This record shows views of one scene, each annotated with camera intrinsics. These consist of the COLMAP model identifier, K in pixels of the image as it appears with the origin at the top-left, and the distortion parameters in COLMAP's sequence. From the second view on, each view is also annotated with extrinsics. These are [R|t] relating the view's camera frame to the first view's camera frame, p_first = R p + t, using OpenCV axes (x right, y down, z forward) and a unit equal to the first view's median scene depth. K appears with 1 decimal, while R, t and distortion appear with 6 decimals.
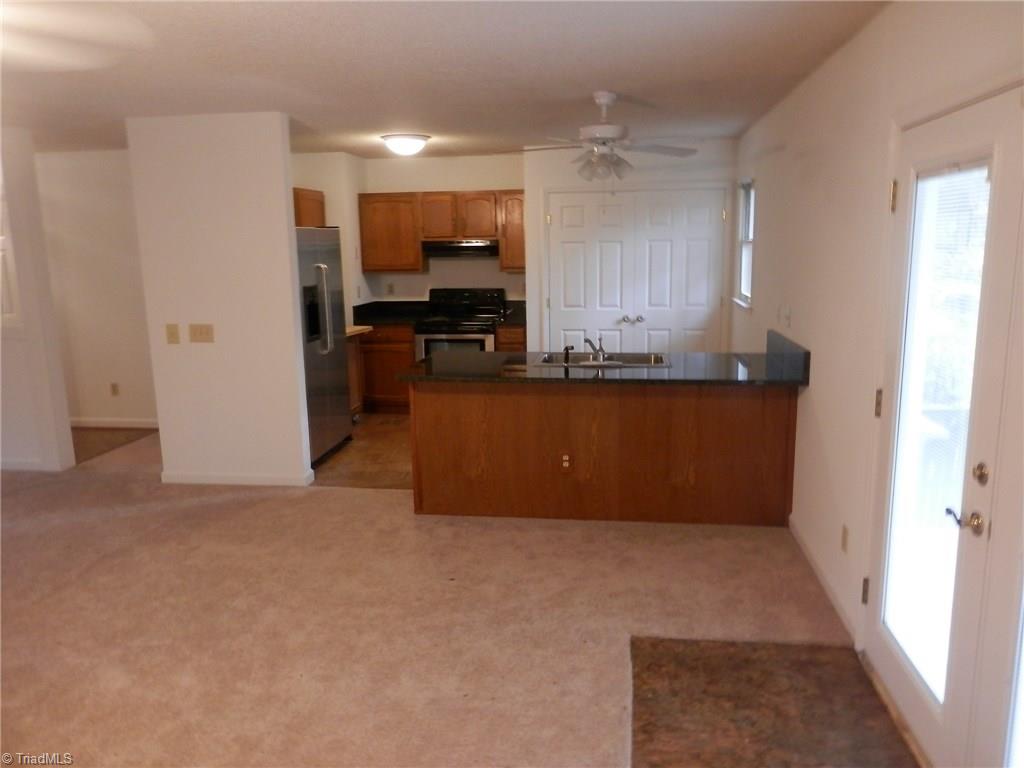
lens RADIAL K [[756.9, 0, 509.4], [0, 756.9, 384.9], [0, 0, 1]] dist [0.000207, -0.001798]
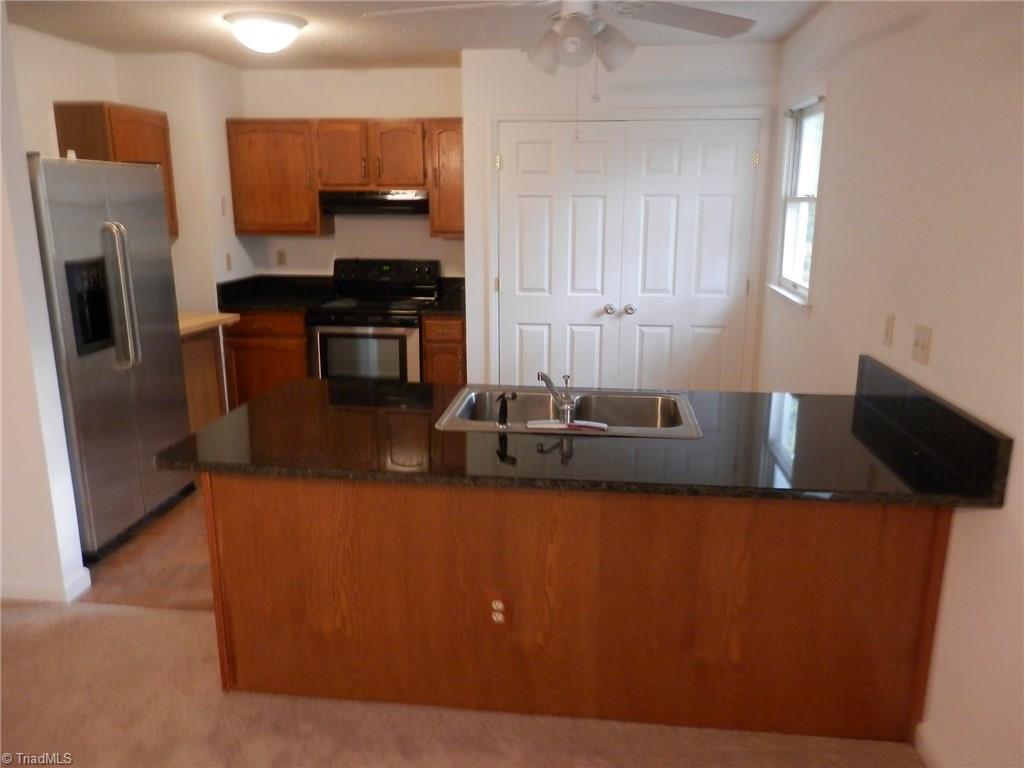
lens RADIAL K [[756.9, 0, 515.5], [0, 756.9, 382.5], [0, 0, 1]] dist [0.000207, -0.001798]
pose [[0.999119, 0.009422, 0.040894, 0.042209], [-0.011521, 0.998611, 0.051417, -0.056680], [-0.040353, -0.051843, 0.997840, 0.317936]]
